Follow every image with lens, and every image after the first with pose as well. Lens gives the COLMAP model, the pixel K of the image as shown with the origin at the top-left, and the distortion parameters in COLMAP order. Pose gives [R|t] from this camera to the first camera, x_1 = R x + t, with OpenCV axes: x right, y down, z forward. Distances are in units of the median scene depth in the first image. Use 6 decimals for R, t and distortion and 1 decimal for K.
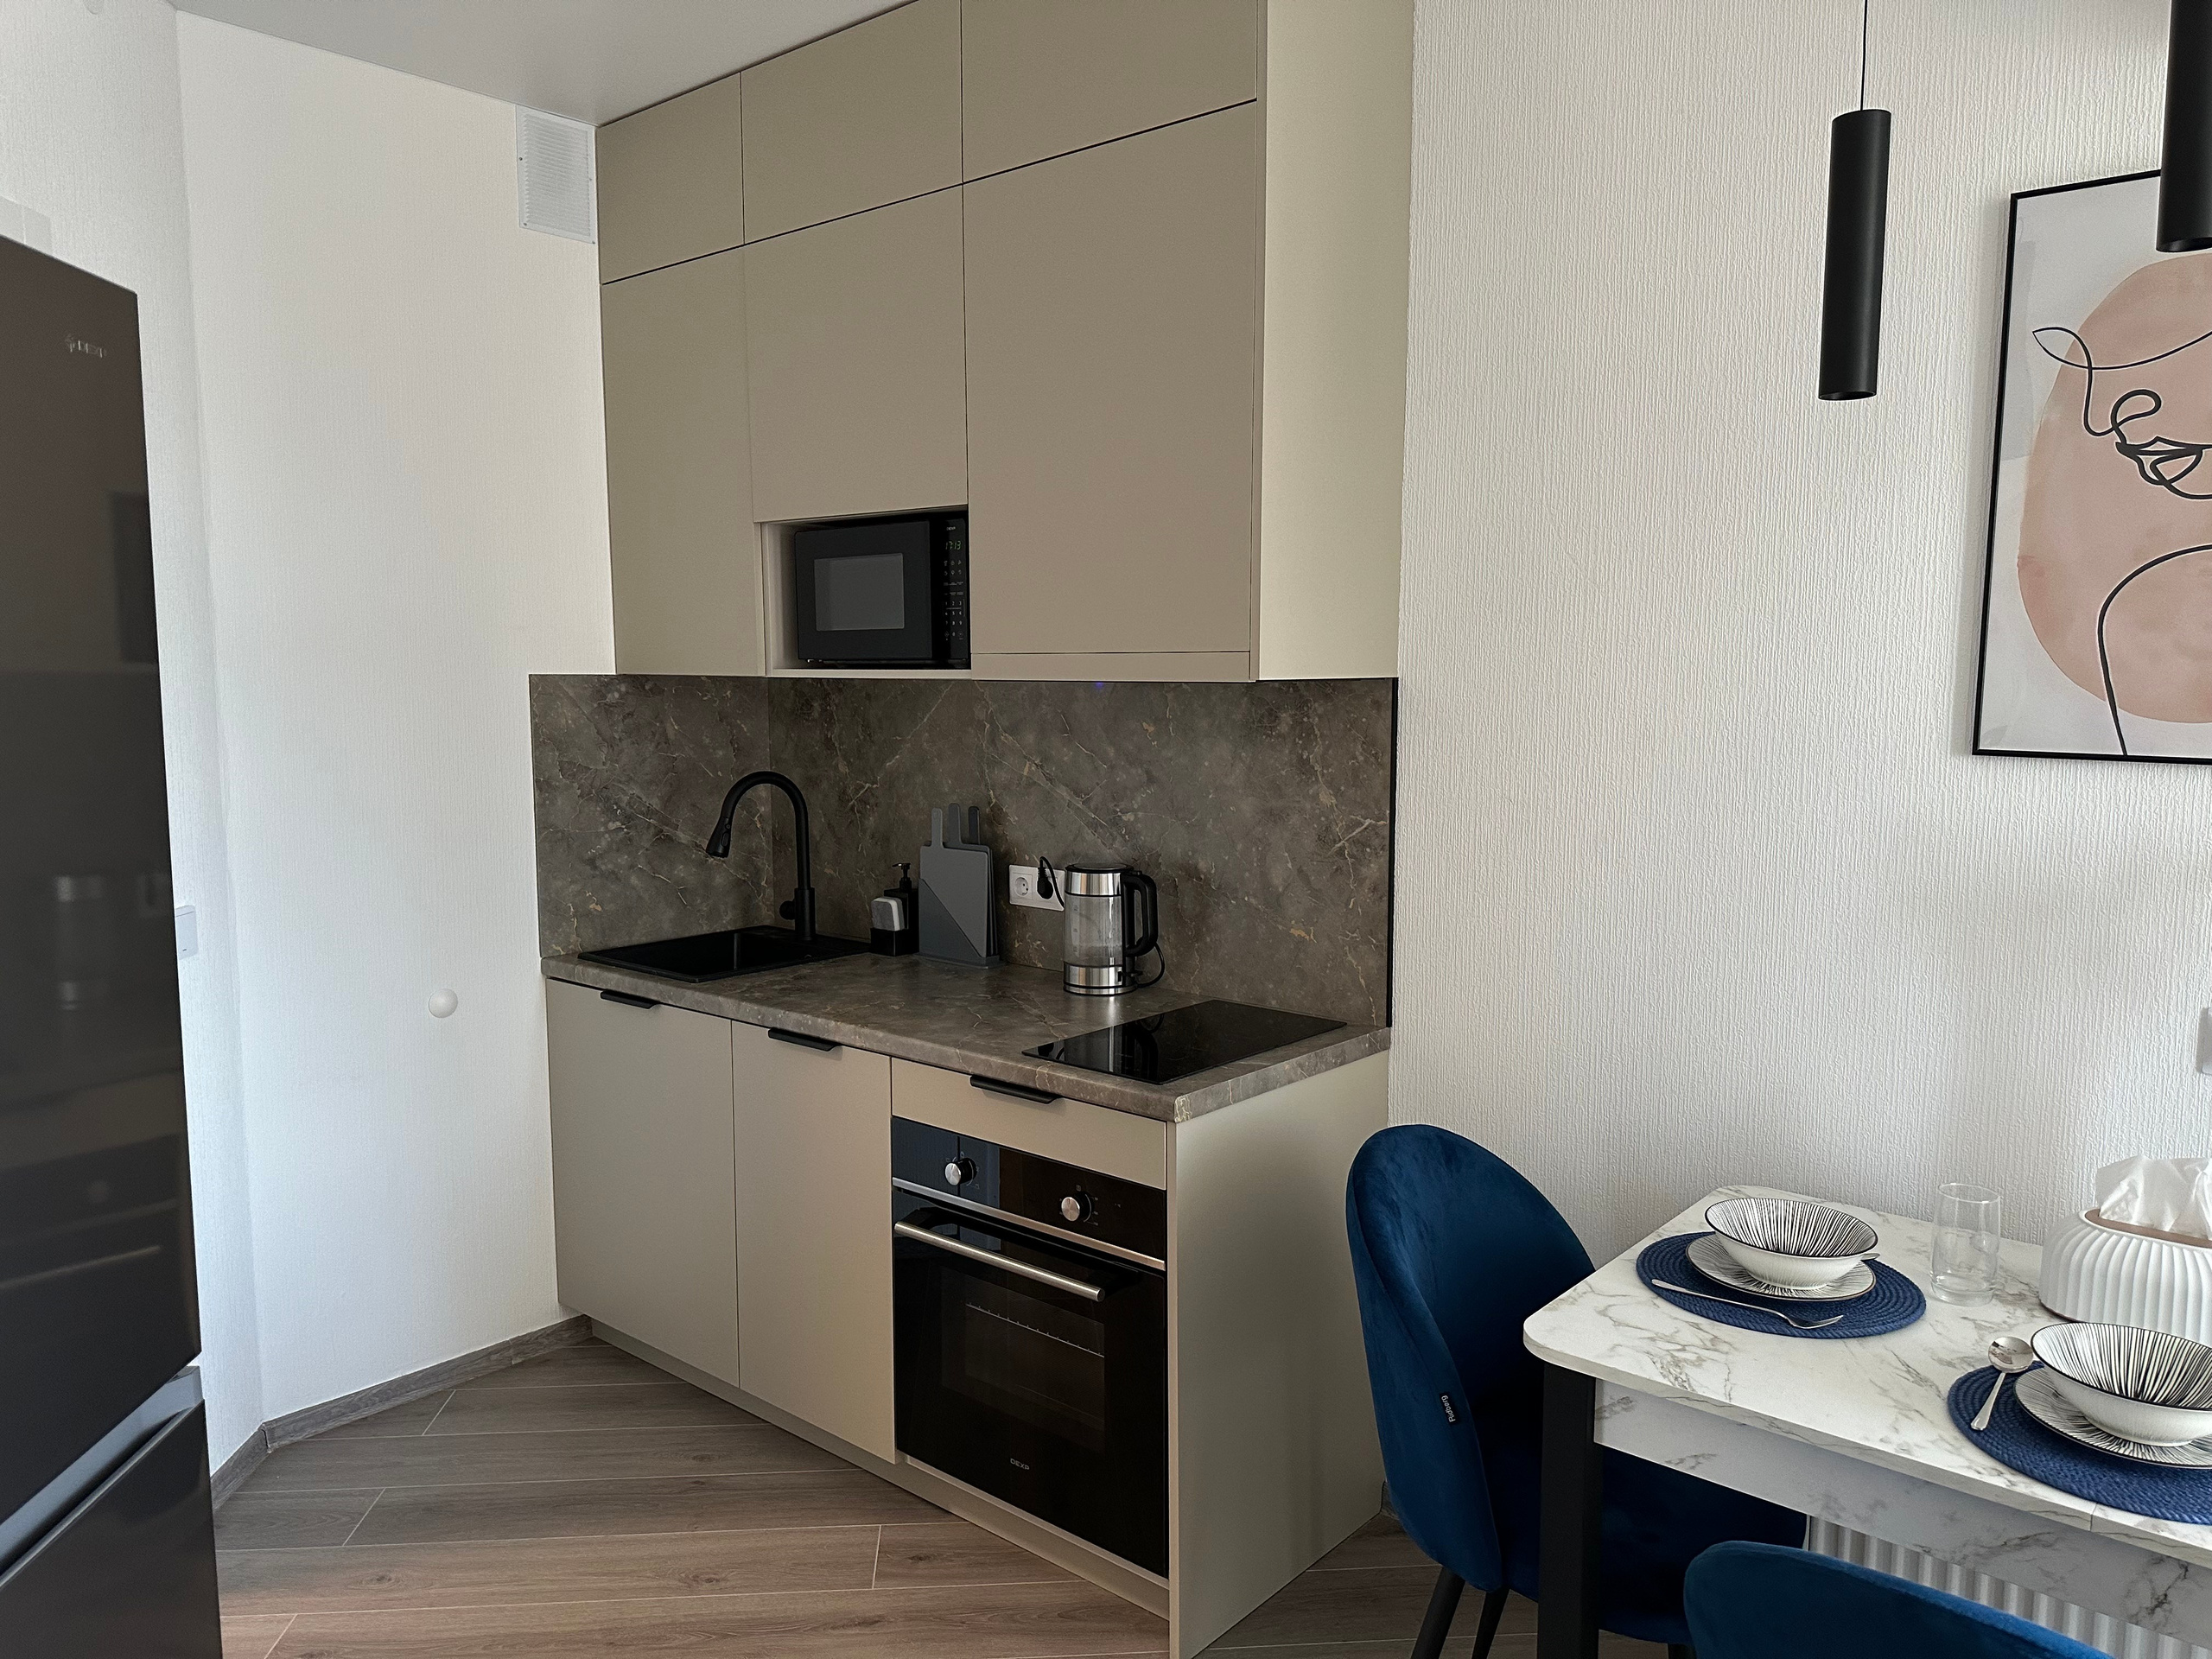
lens RADIAL K [[1541.7, 0, 1099.3], [0, 1541.7, 828.0], [0, 0, 1]] dist [0.055264, -0.048441]
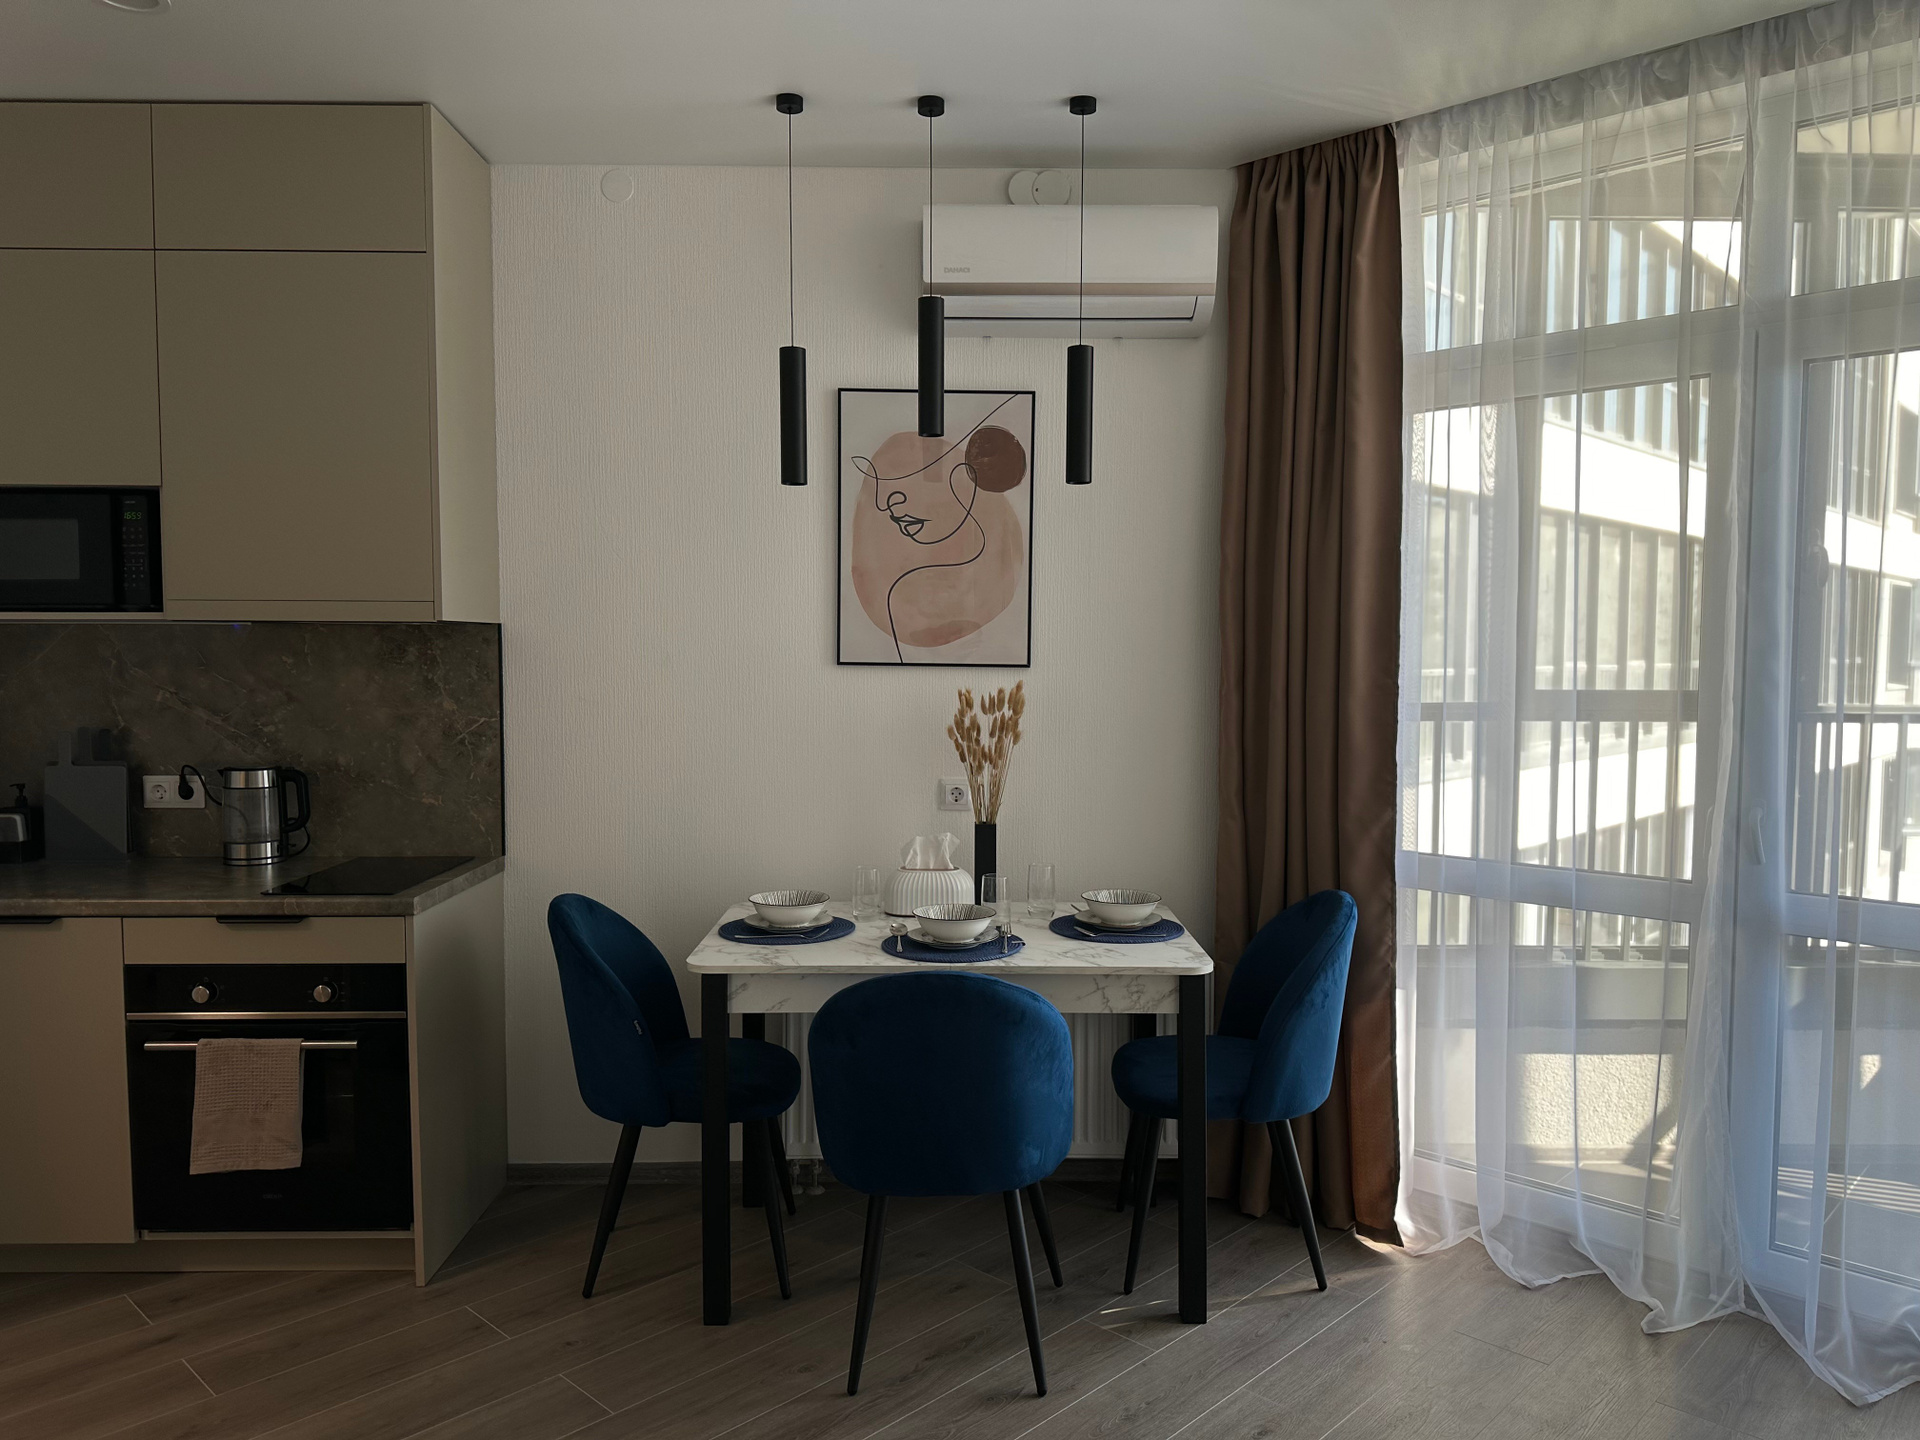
lens RADIAL K [[1338.2, 0, 976.2], [0, 1338.2, 719.3], [0, 0, 1]] dist [0.055264, -0.048441]
pose [[0.740449, -0.034136, 0.671246, -0.318749], [0.063456, 0.997799, -0.019256, 0.046693], [-0.669111, 0.056853, 0.740985, -0.262863]]
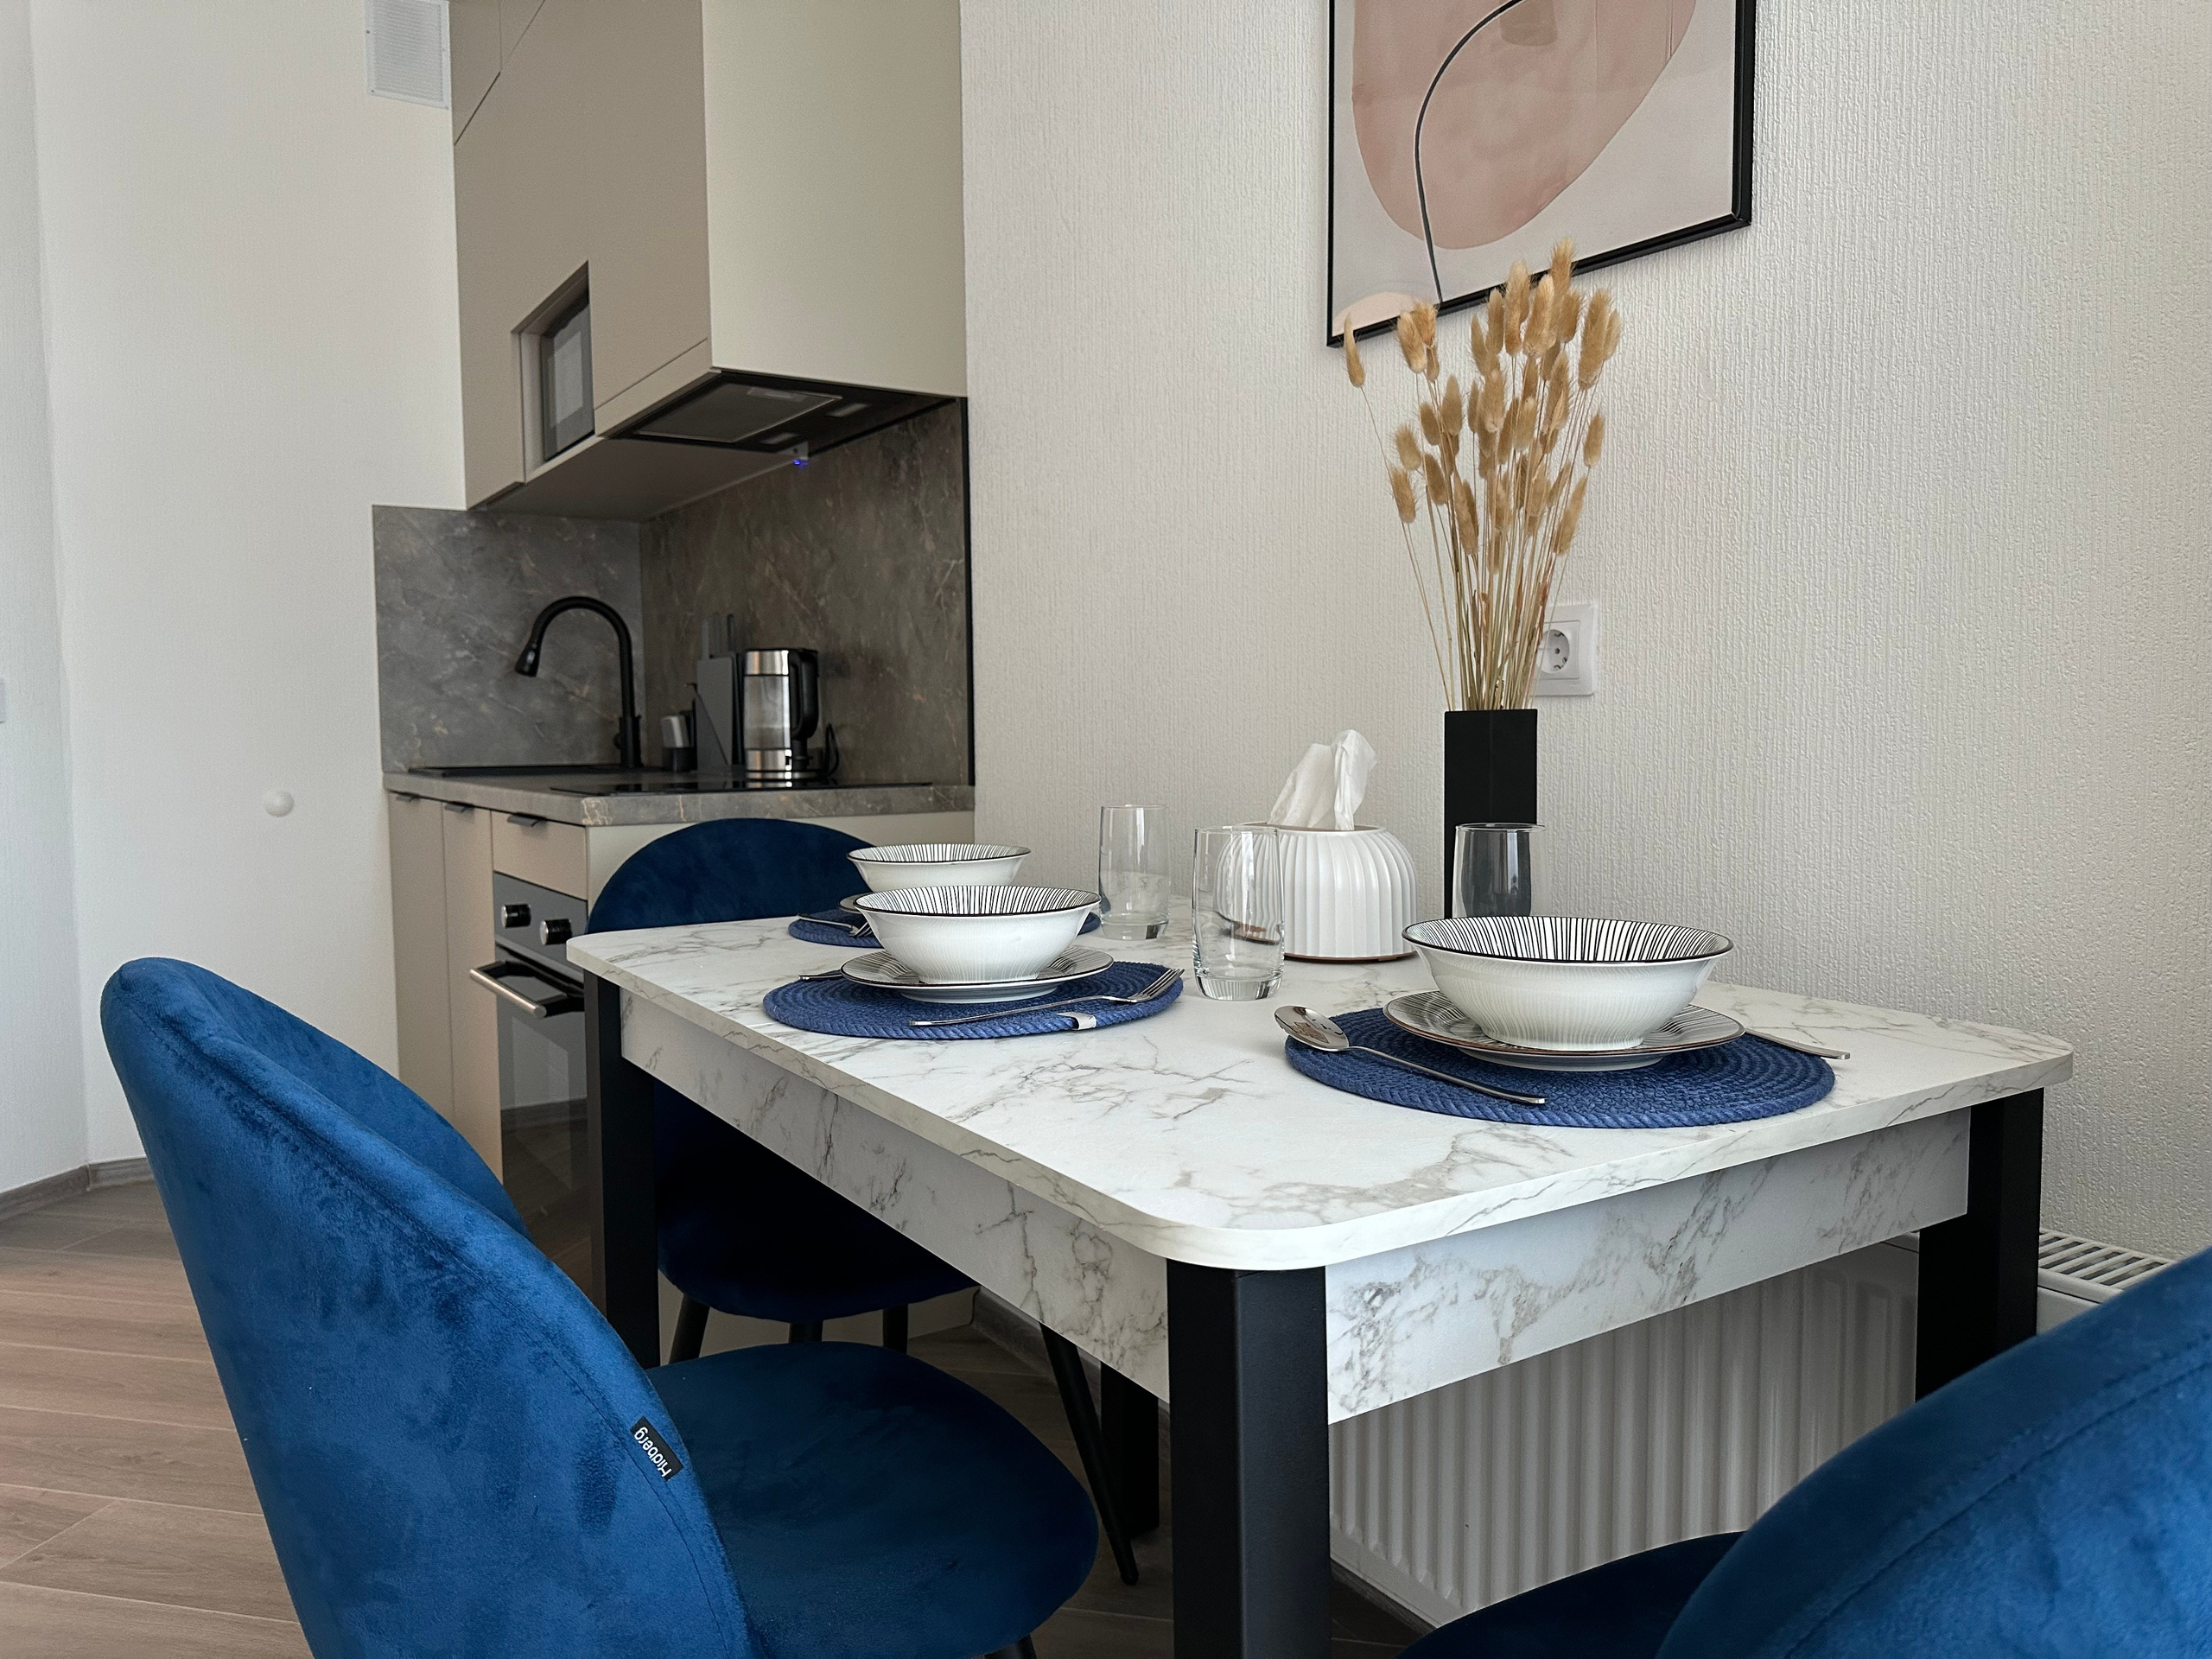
lens RADIAL K [[1541.7, 0, 1106.4], [0, 1541.7, 827.0], [0, 0, 1]] dist [0.055264, -0.048441]
pose [[0.958540, 0.009000, -0.284817, 0.481445], [-0.018471, 0.999362, -0.030584, 0.165204], [0.284360, 0.034577, 0.958094, 0.135513]]
